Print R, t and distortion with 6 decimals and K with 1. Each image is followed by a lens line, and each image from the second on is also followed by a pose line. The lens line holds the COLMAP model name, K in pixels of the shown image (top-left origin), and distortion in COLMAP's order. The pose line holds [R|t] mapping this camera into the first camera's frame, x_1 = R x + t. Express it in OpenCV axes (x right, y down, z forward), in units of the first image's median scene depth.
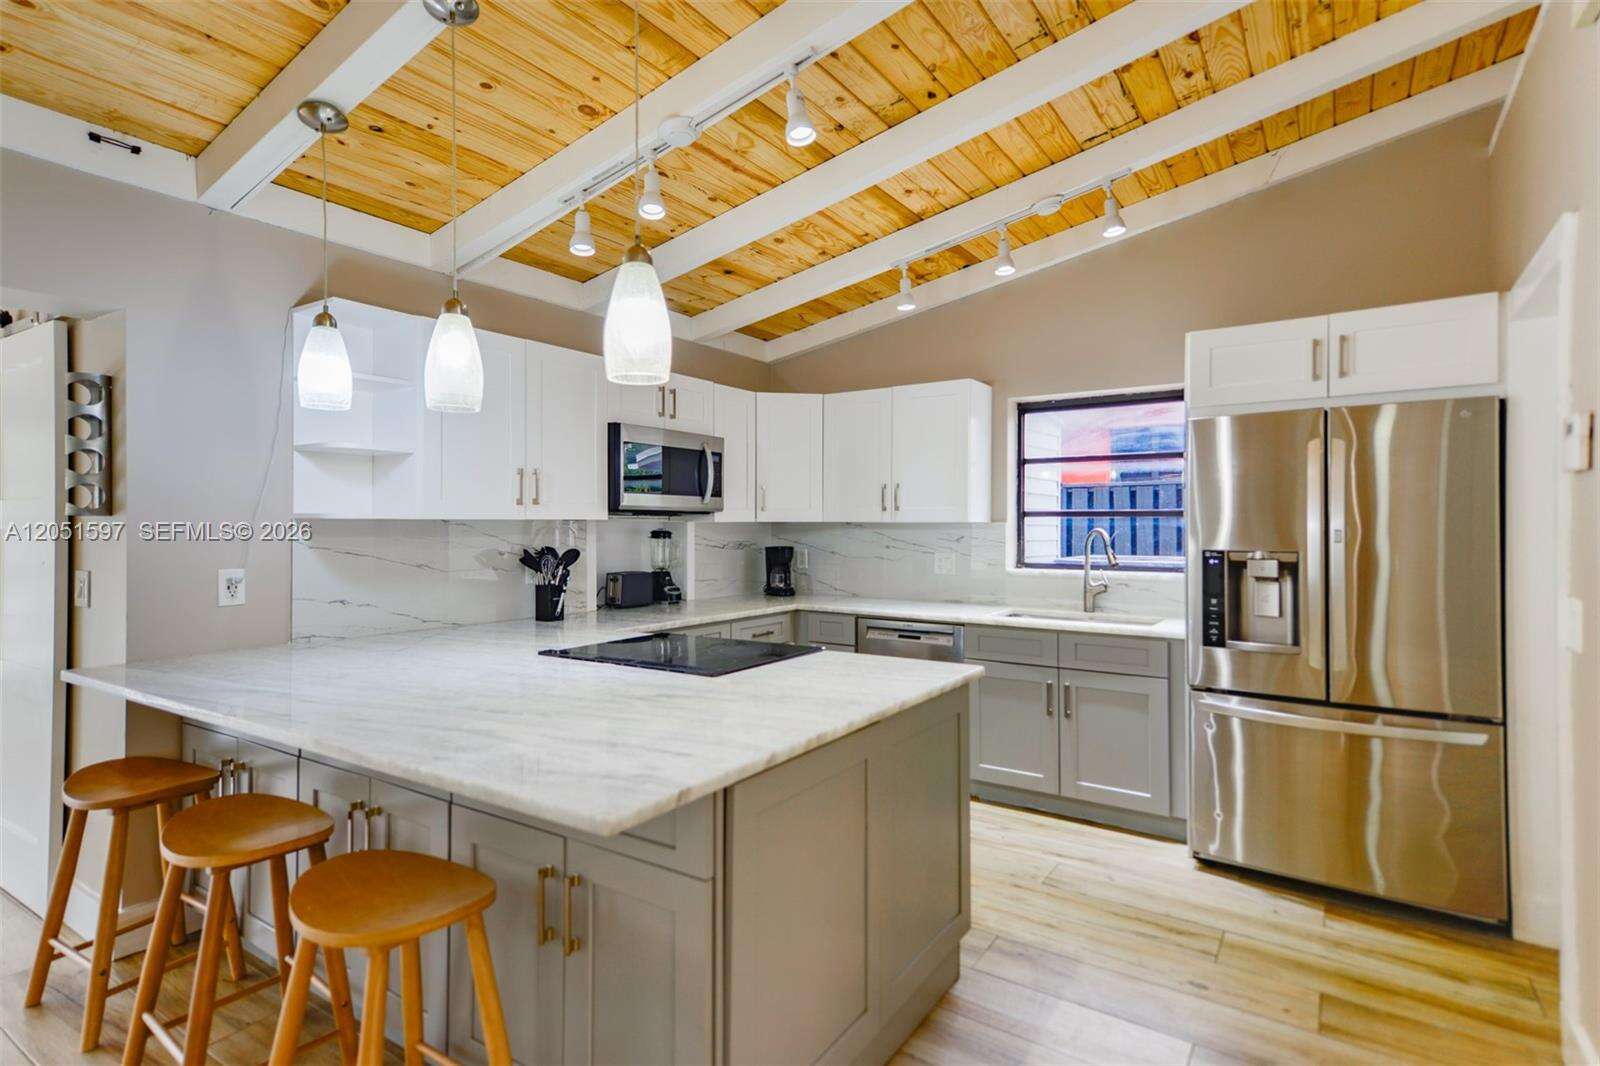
lens RADIAL K [[839.4, 0, 800.0], [0, 839.4, 533.0], [0, 0, 1]] dist [0.107664, -0.000763]
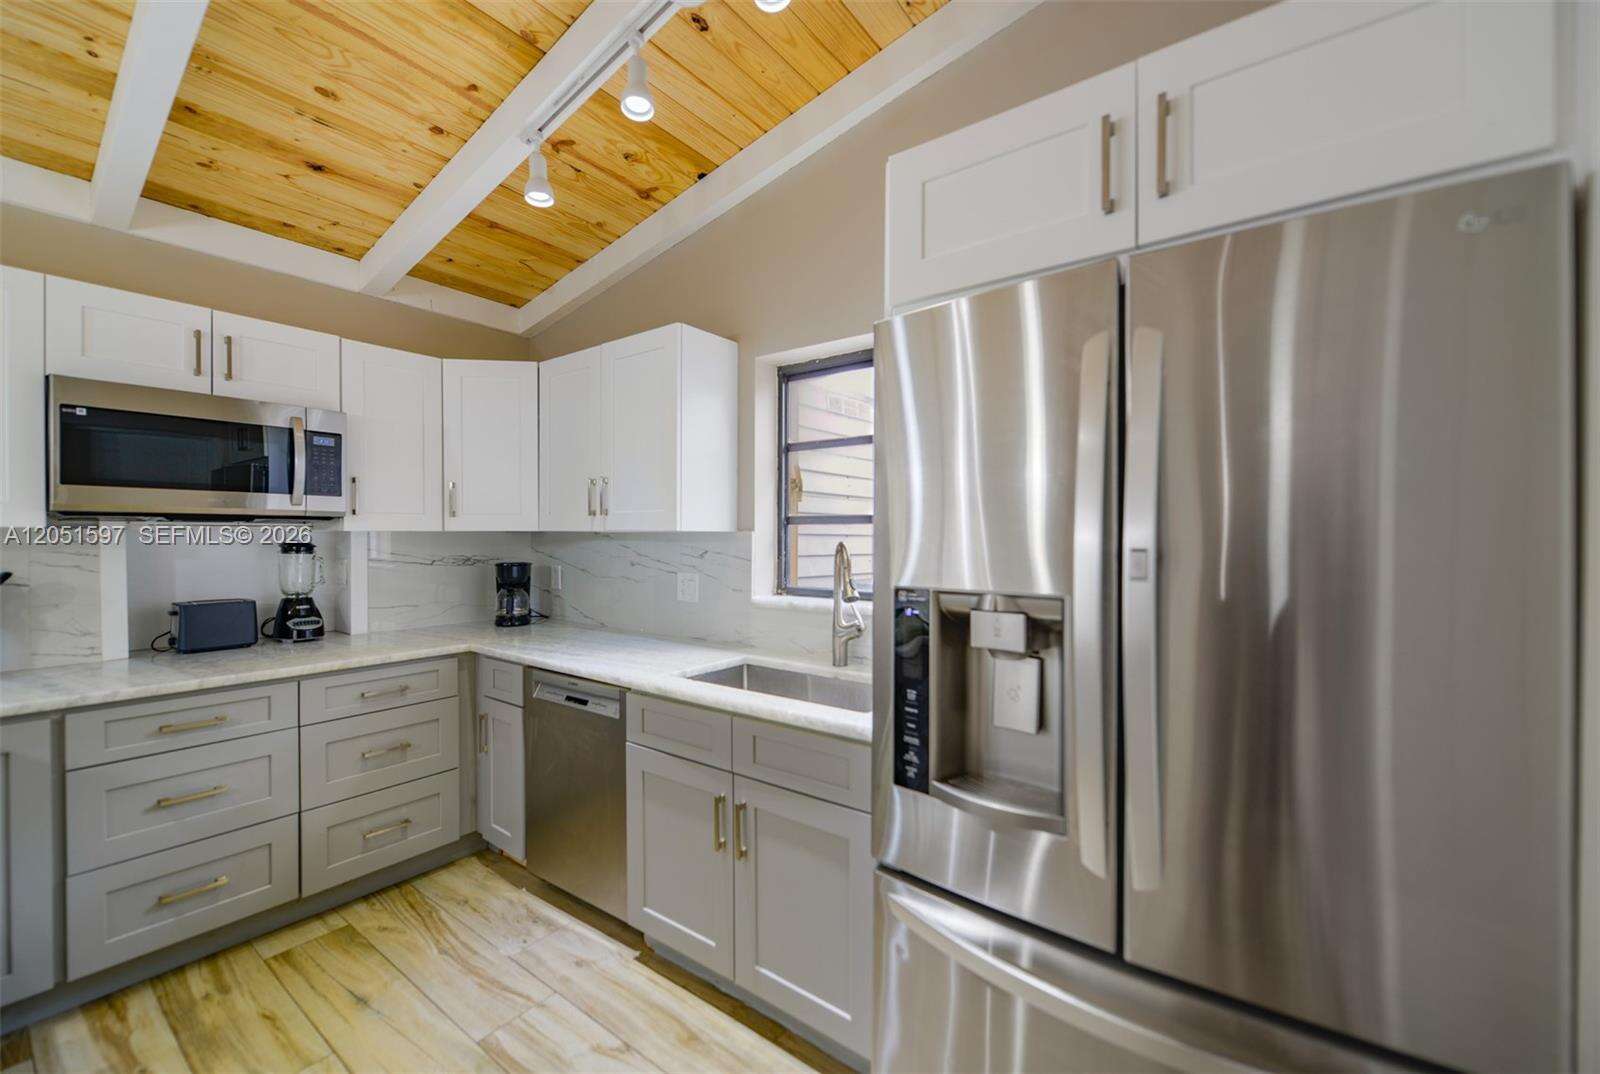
lens RADIAL K [[647.4, 0, 795.5], [0, 647.4, 546.6], [0, 0, 1]] dist [0.024309, 0.000359]
pose [[0.997760, 0.000014, -0.066895, 0.314619], [0.000603, 0.999958, 0.009199, -0.004755], [0.066892, -0.009218, 0.997718, 0.453779]]
